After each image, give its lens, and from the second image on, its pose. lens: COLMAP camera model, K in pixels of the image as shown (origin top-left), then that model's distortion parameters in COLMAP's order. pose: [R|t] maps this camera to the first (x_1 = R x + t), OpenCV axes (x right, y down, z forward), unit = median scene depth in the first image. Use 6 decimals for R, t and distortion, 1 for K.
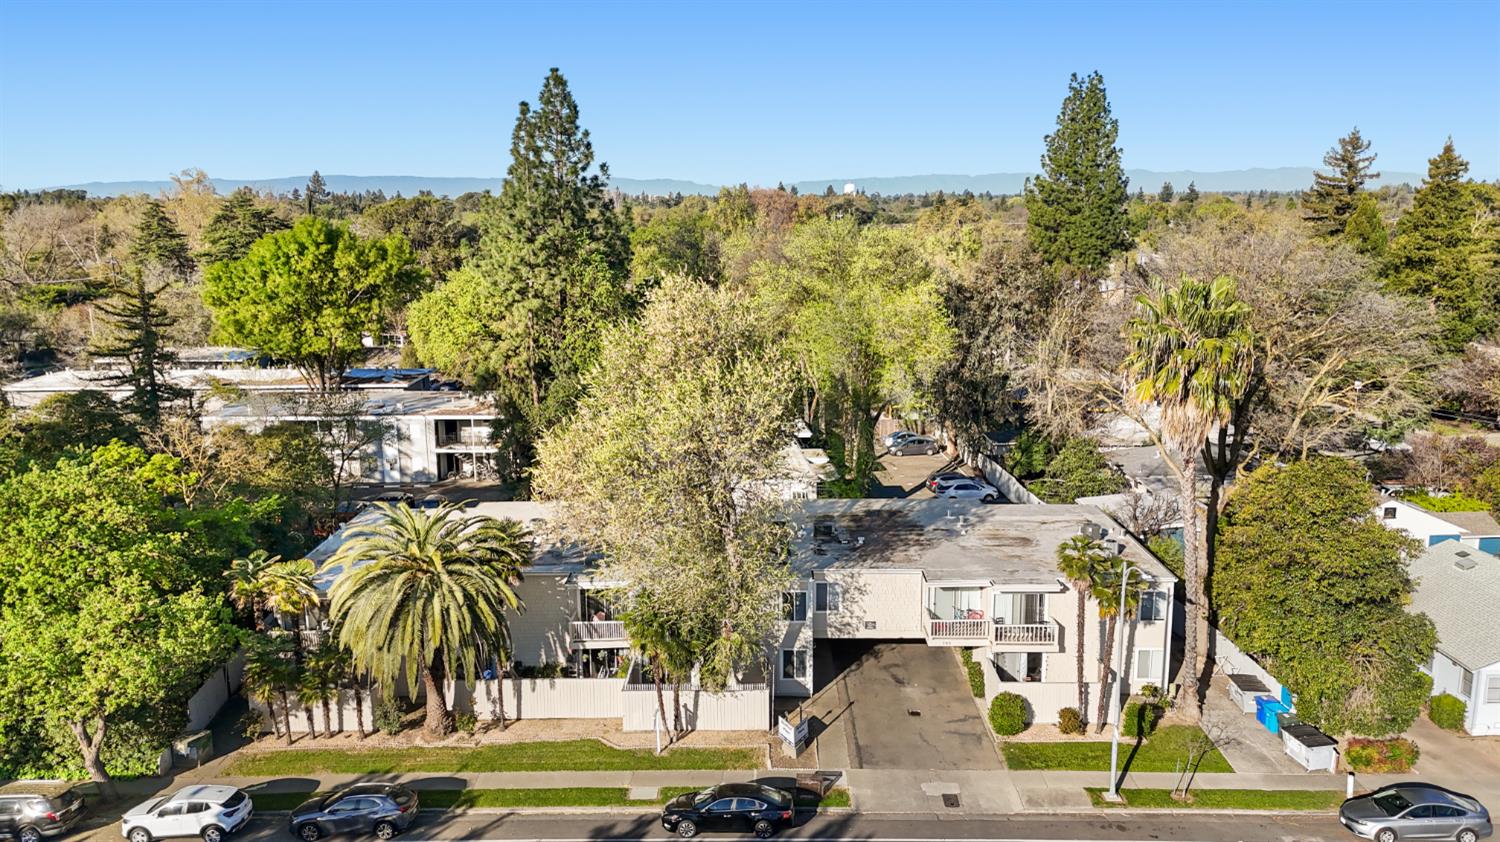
lens RADIAL K [[1117.8, 0, 709.9], [0, 1117.8, 415.3], [0, 0, 1]] dist [0.072549, -0.049524]
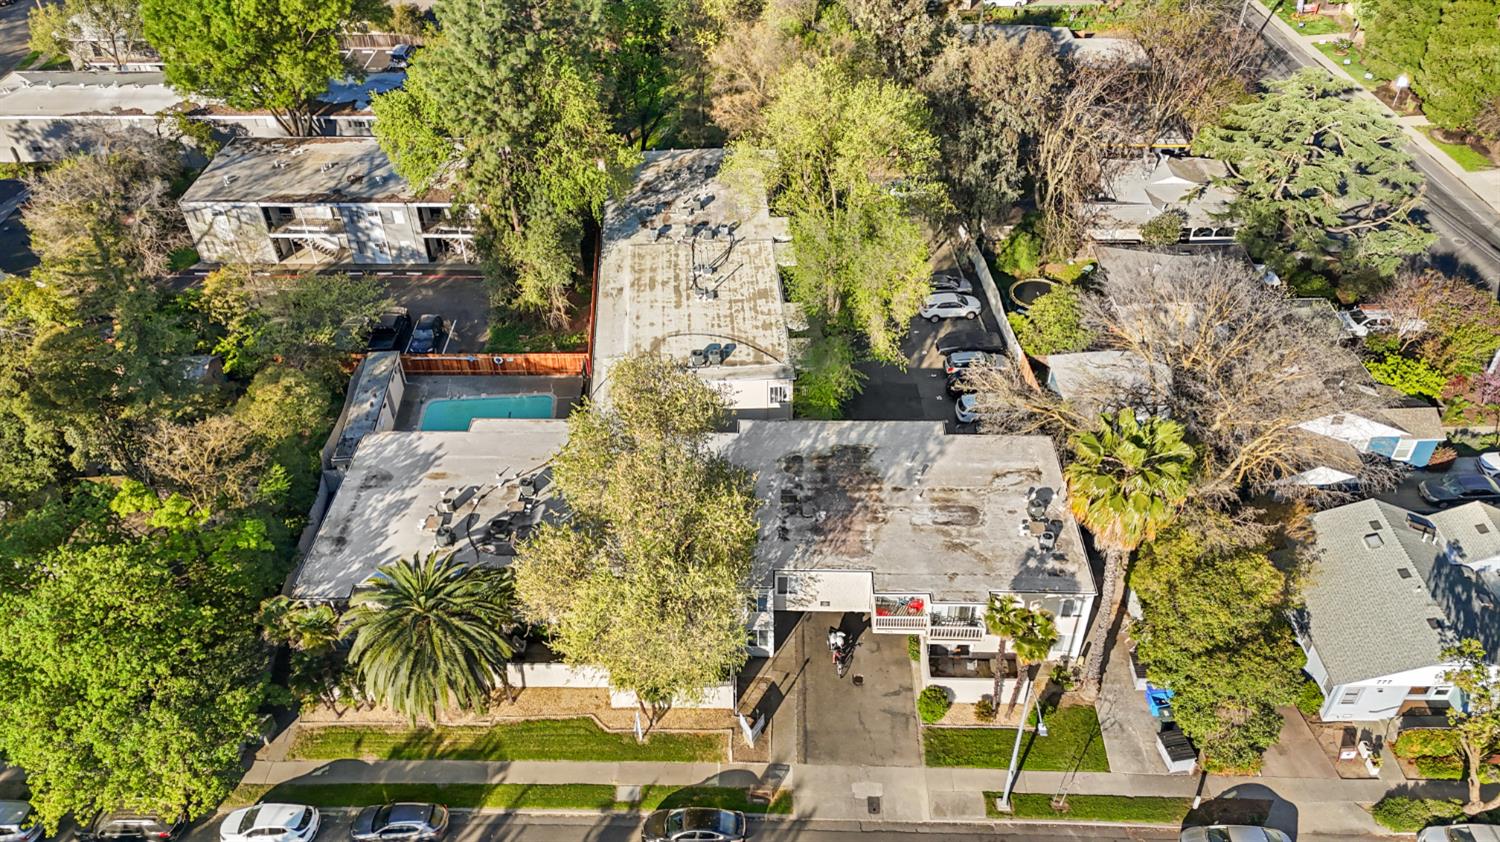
lens RADIAL K [[1117.8, 0, 709.7], [0, 1117.8, 434.5], [0, 0, 1]] dist [0.072549, -0.049524]
pose [[0.999766, -0.008513, -0.019881, 0.052763], [0.016959, 0.879041, 0.476445, -0.535902], [0.013420, -0.476670, 0.878980, 0.086210]]
